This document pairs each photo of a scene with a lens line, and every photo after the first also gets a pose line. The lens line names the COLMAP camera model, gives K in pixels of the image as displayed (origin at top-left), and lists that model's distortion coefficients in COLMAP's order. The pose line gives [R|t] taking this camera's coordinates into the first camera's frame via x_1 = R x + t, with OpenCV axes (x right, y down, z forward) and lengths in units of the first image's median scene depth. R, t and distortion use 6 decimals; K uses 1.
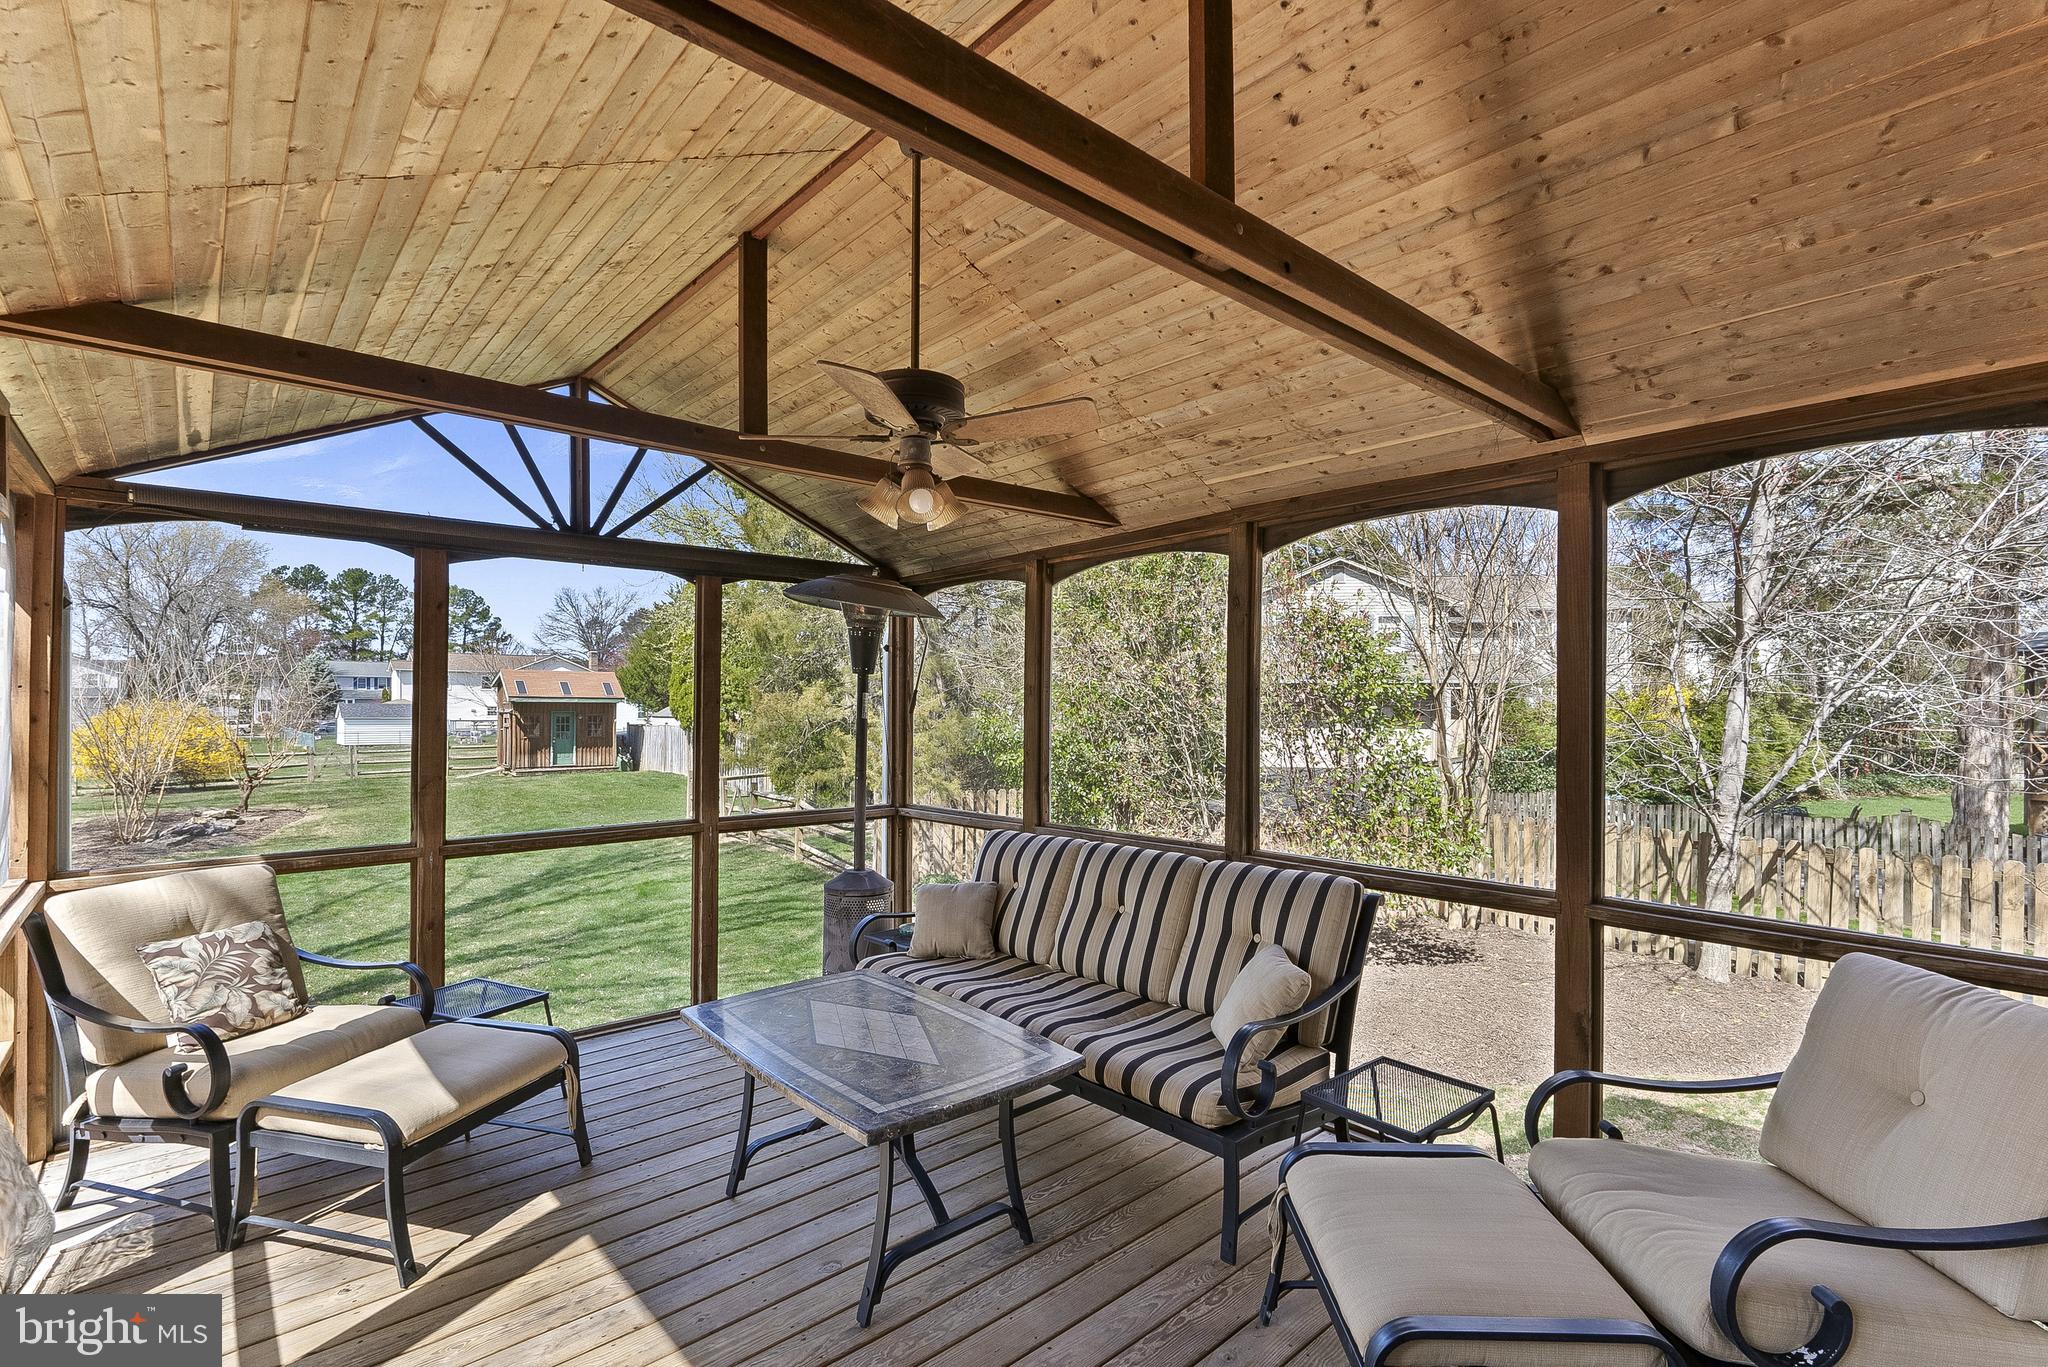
lens RADIAL K [[934.5, 0, 1026.9], [0, 934.5, 706.3], [0, 0, 1]] dist [-0.002229, 0.000101]
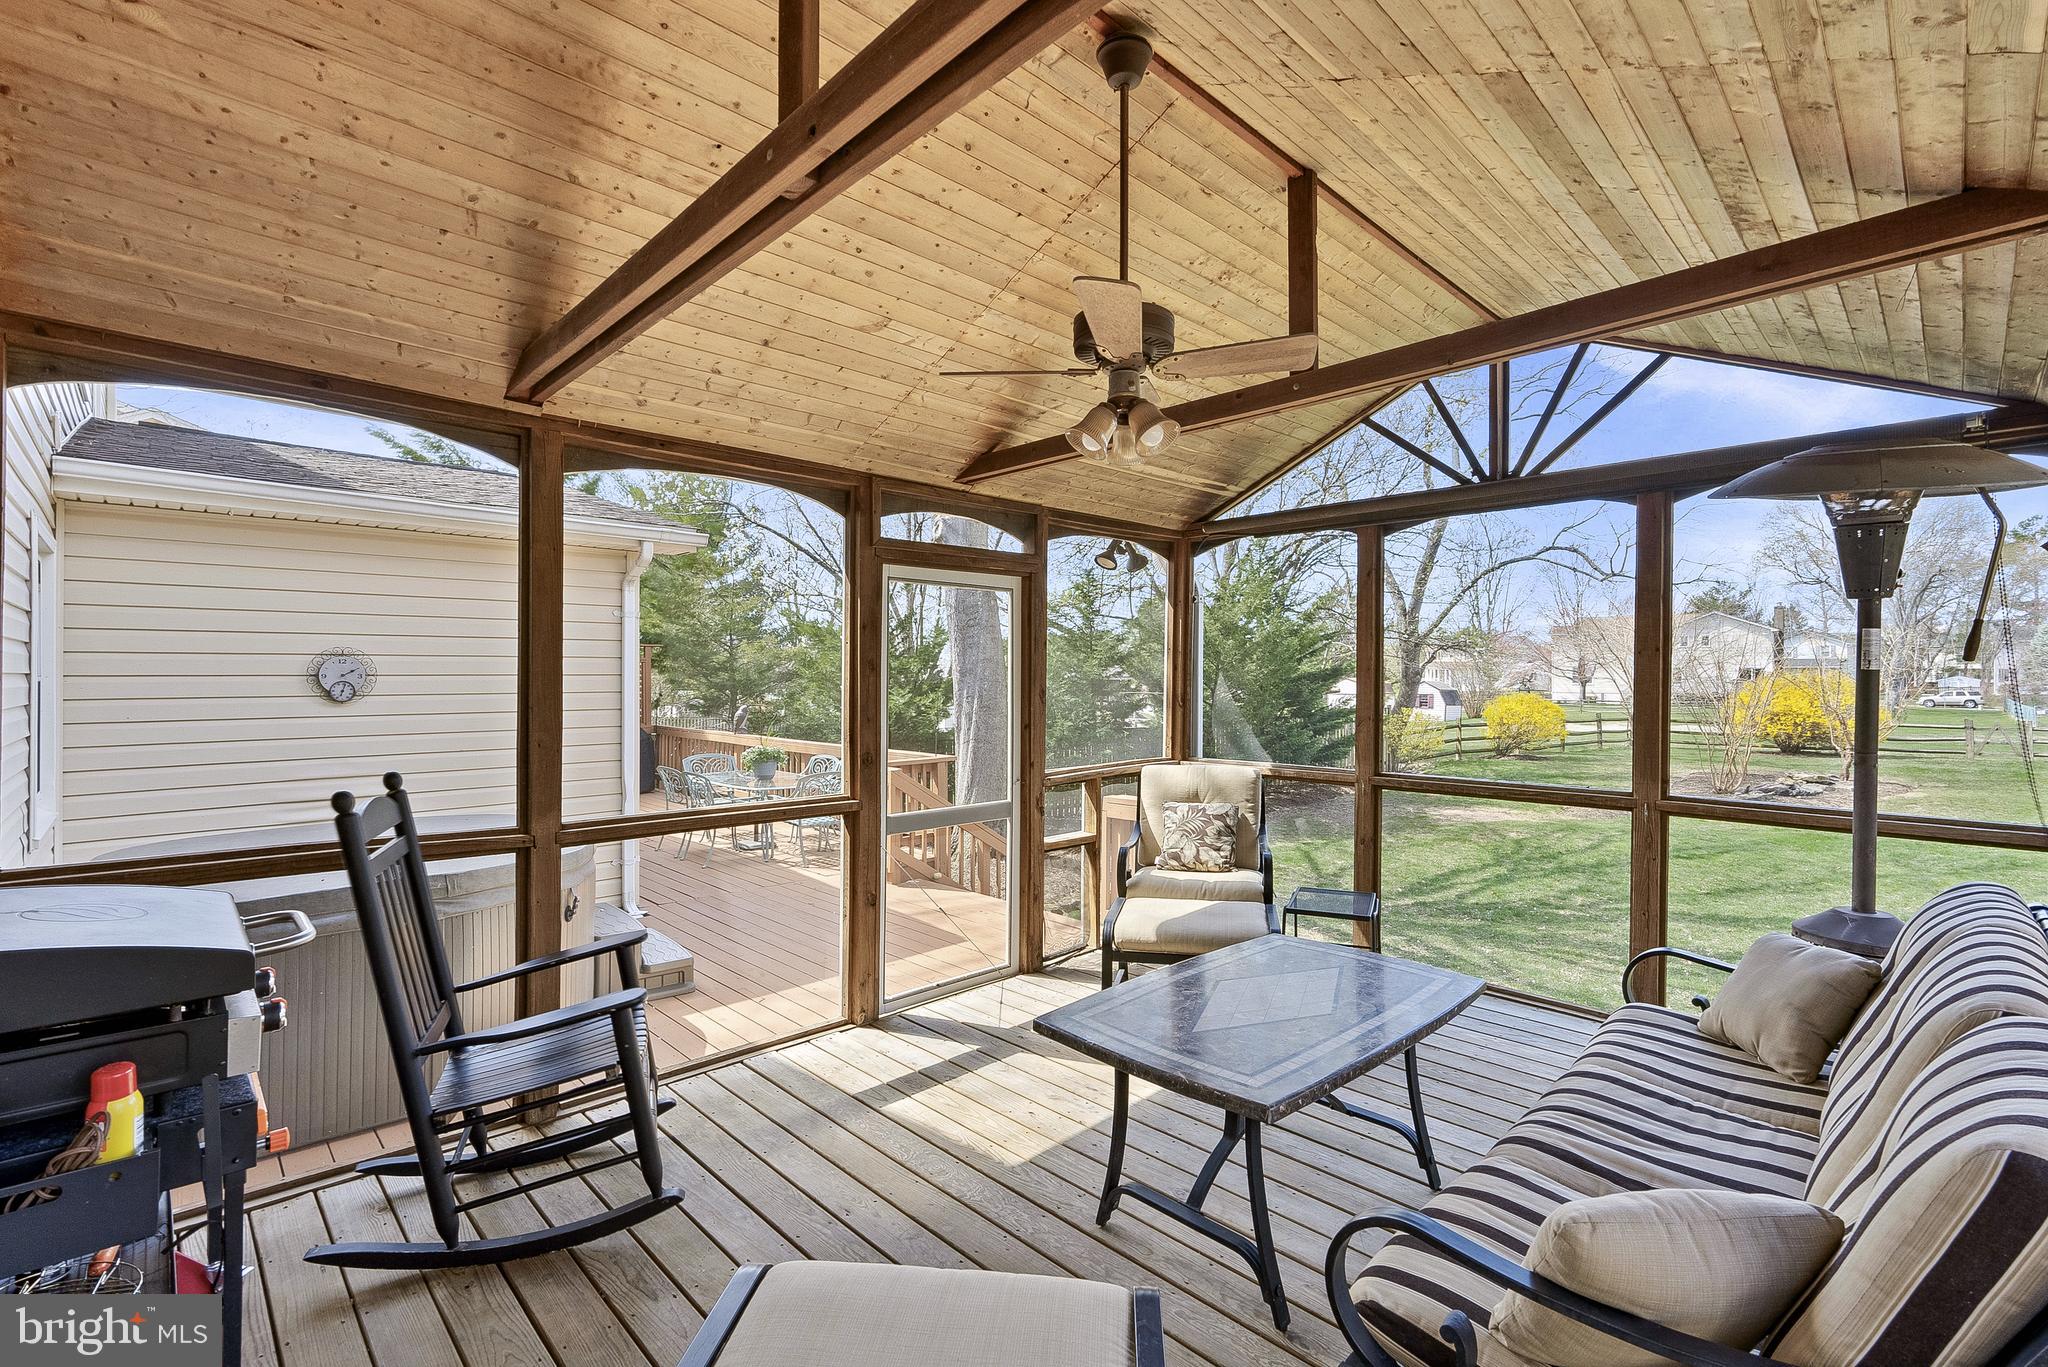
lens RADIAL K [[916.7, 0, 1028.6], [0, 916.7, 689.1], [0, 0, 1]] dist [0.000719, 0.000575]
pose [[0.040204, 0.015374, -0.999073, 0.475874], [-0.002361, 0.999880, 0.015291, 0.020174], [0.999189, 0.001744, 0.040235, 0.480510]]
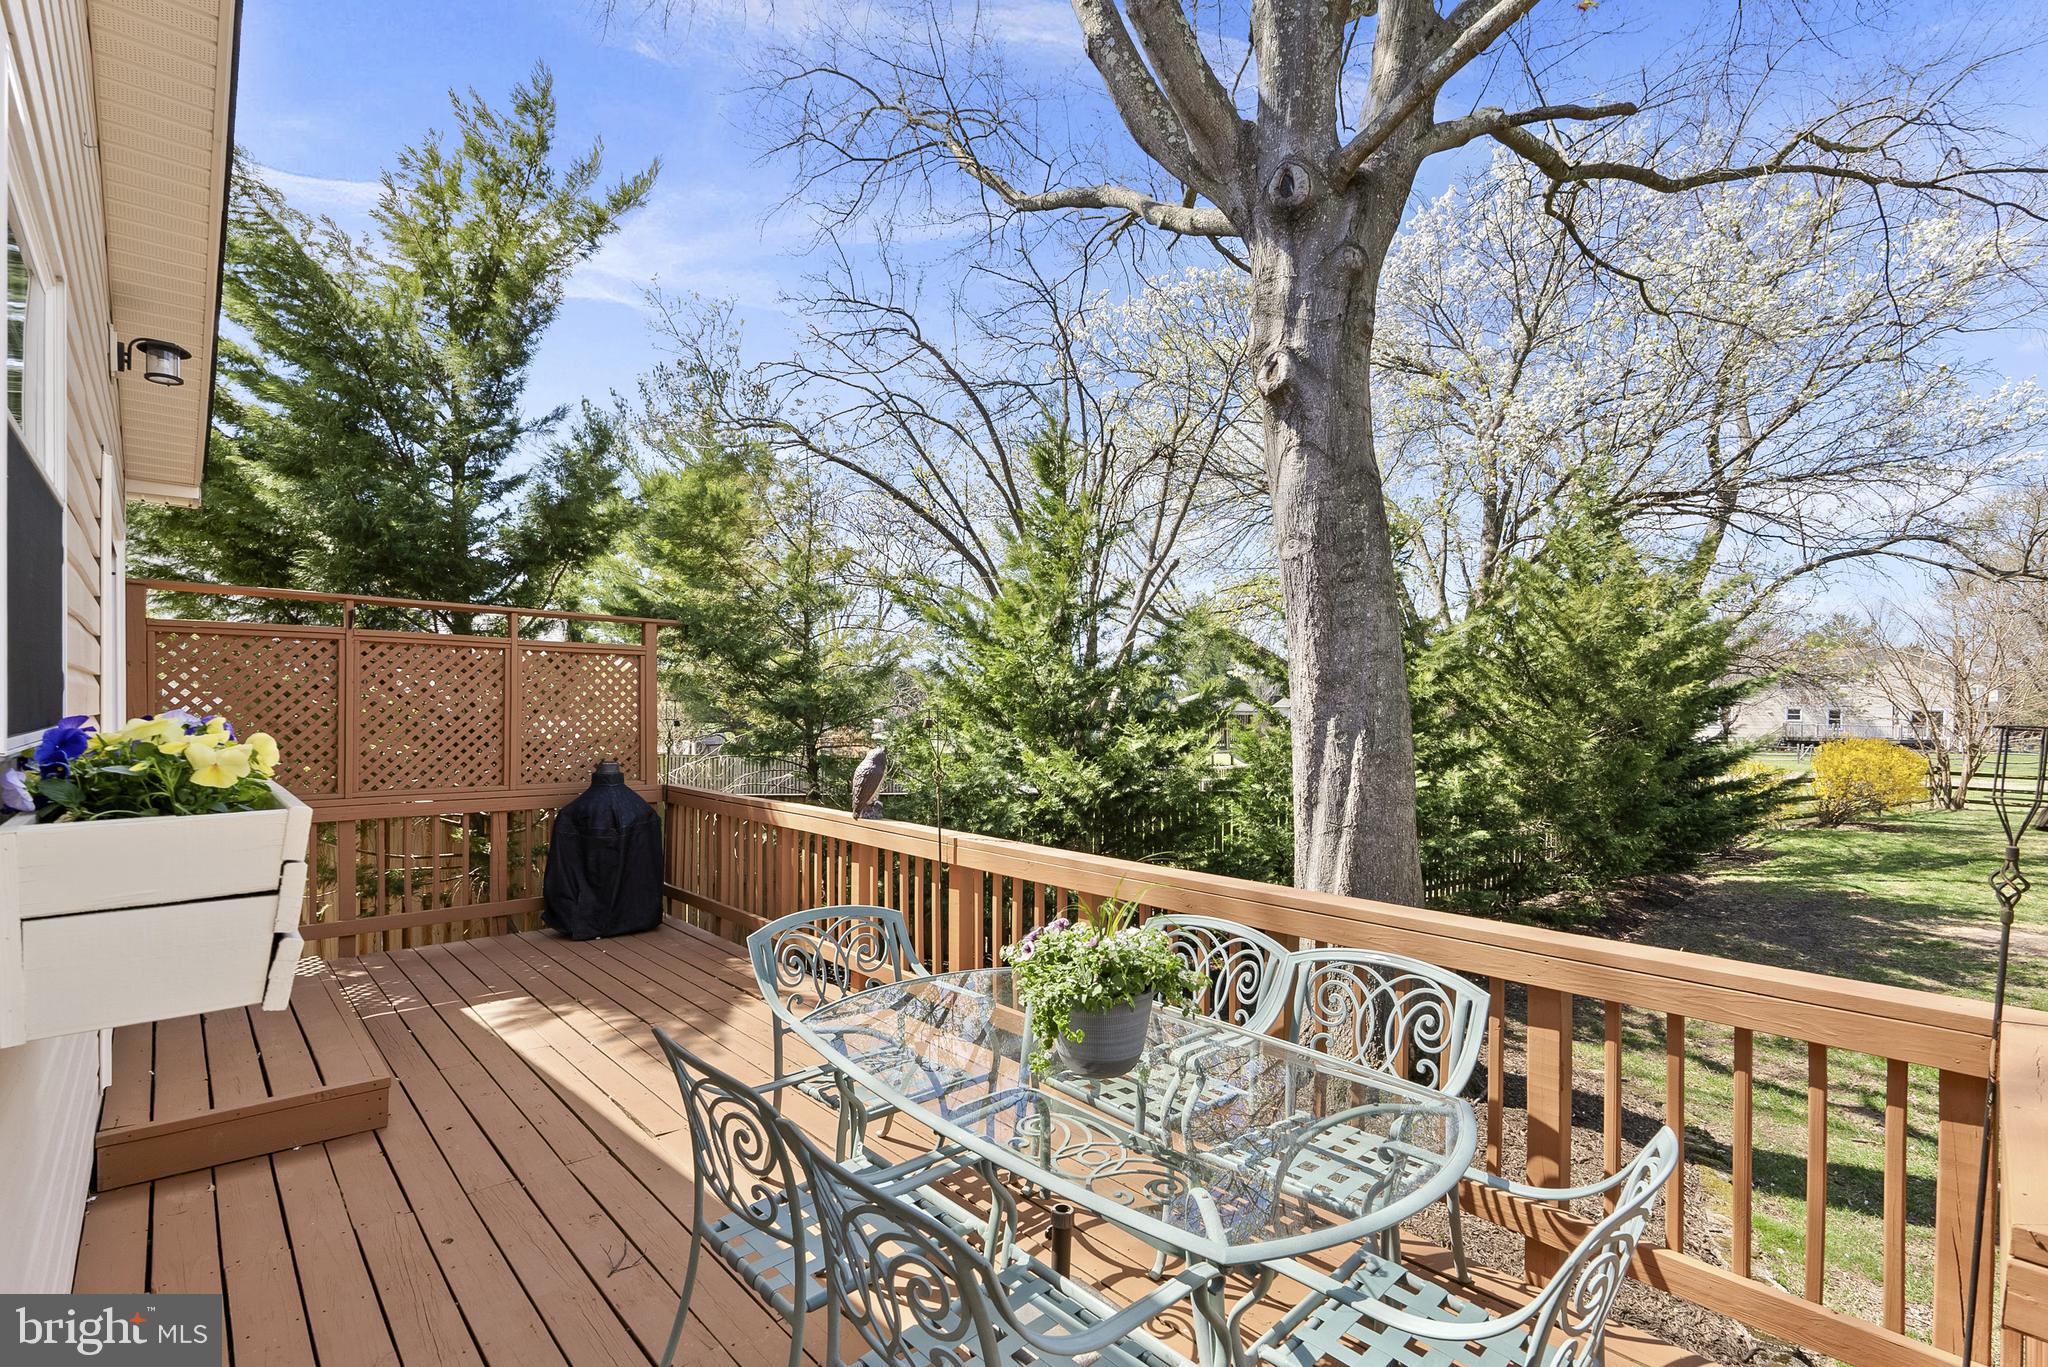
lens RADIAL K [[916.7, 0, 1028.6], [0, 916.7, 689.1], [0, 0, 1]] dist [0.000719, 0.000575]
pose [[0.021226, -0.026575, -0.999421, -1.186627], [-0.009583, 0.999595, -0.026783, 0.069886], [0.999729, 0.010146, 0.020962, -0.096975]]
